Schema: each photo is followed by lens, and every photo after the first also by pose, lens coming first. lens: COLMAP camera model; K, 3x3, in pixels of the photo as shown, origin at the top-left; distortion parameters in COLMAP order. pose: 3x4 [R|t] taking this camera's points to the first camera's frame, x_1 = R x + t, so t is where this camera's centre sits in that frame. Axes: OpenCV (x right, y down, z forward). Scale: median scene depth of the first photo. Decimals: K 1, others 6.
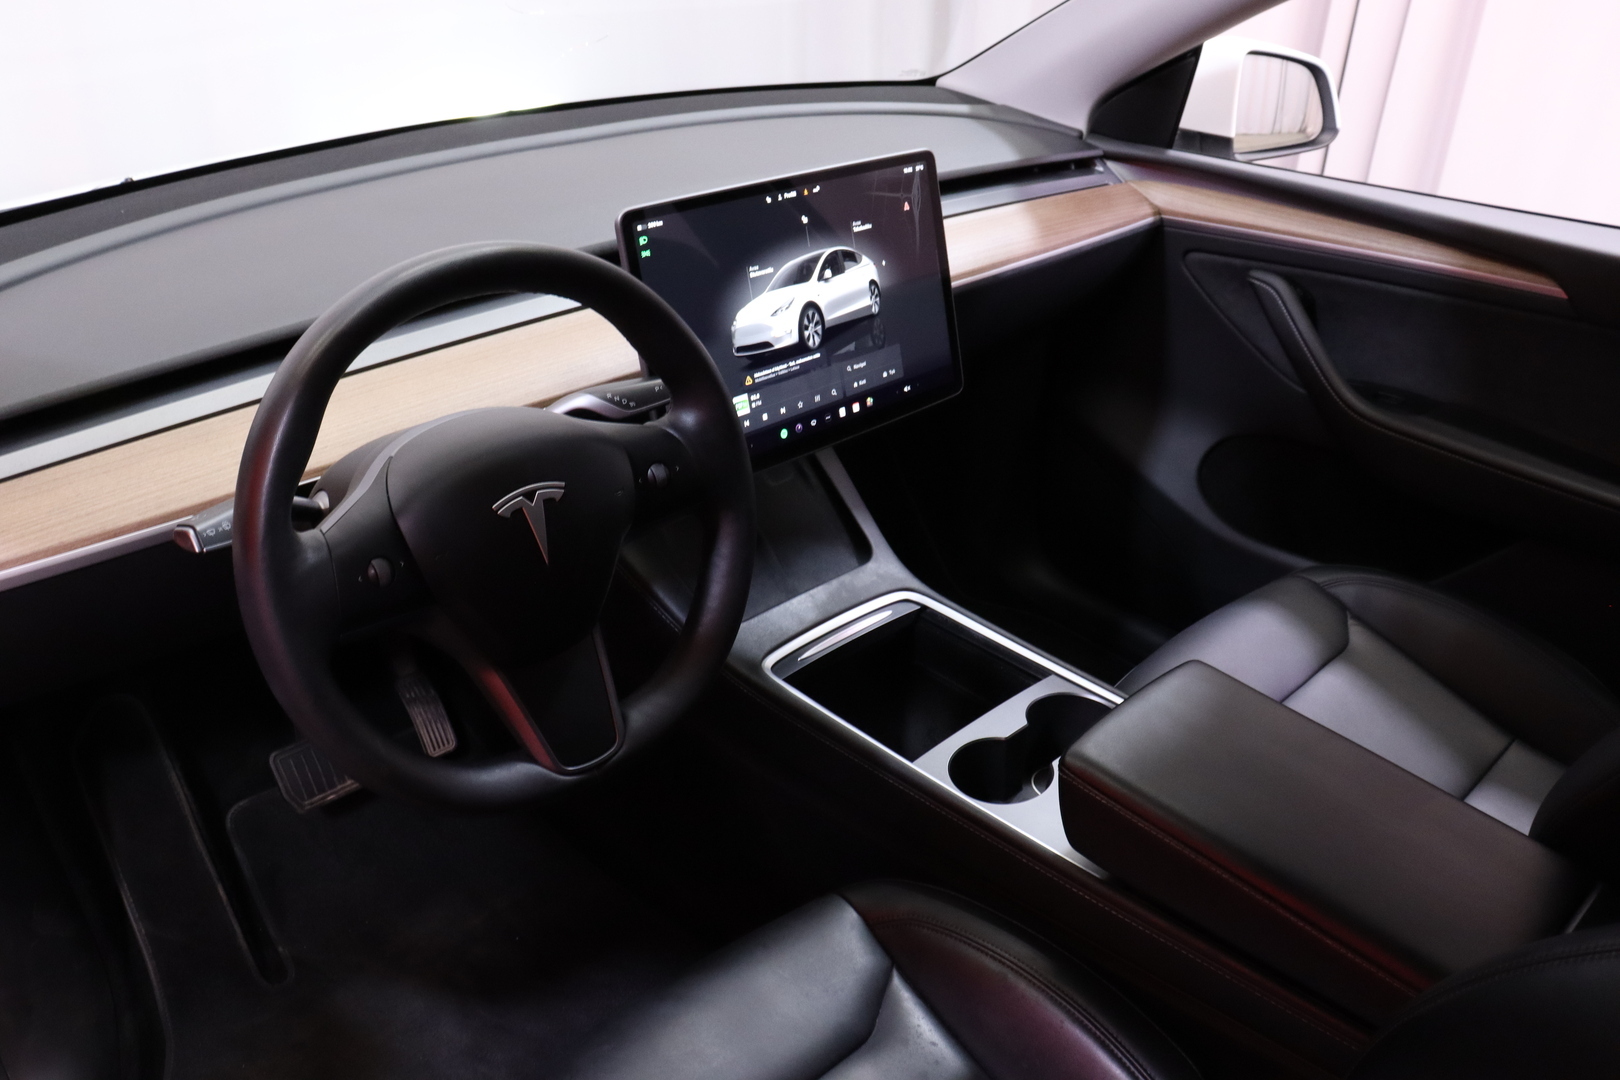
lens RADIAL K [[1363.8, 0, 812.8], [0, 1363.8, 541.1], [0, 0, 1]] dist [-0.109410, 0.017478]
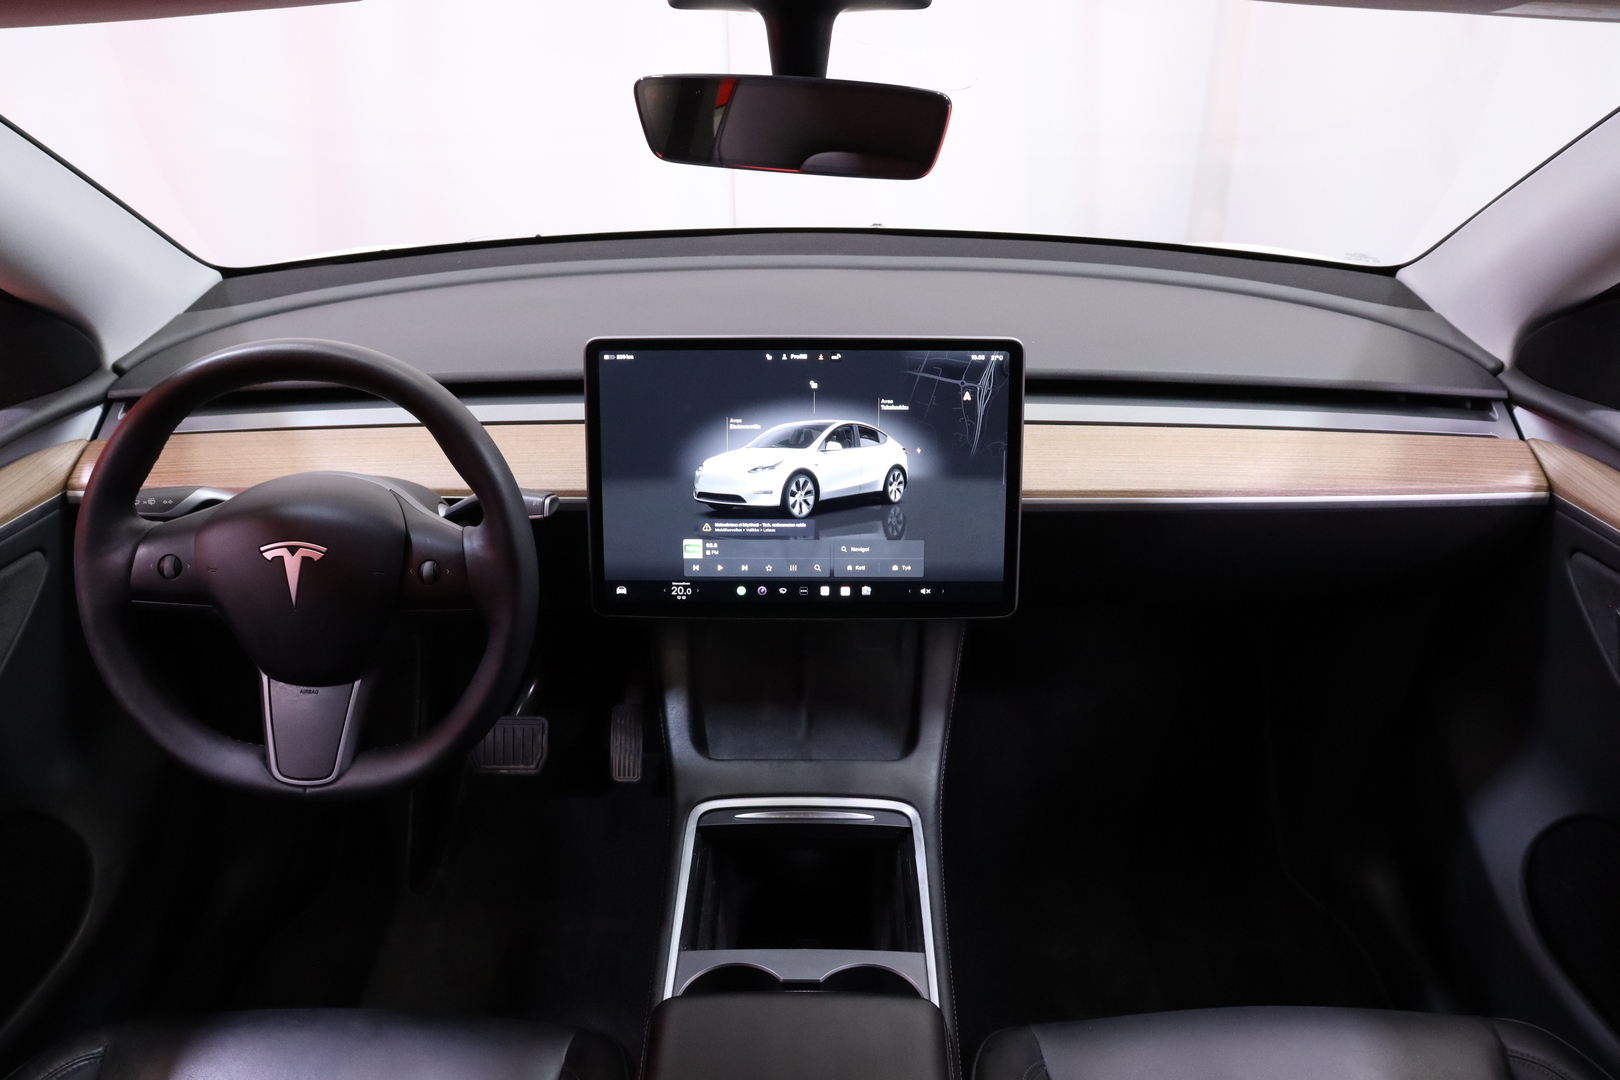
lens RADIAL K [[1363.8, 0, 812.2], [0, 1363.8, 535.5], [0, 0, 1]] dist [-0.109410, 0.017478]
pose [[0.697871, 0.275902, -0.660950, 0.641396], [-0.318182, 0.946191, 0.059016, -0.187571], [0.641667, 0.169116, 0.748106, 0.288312]]
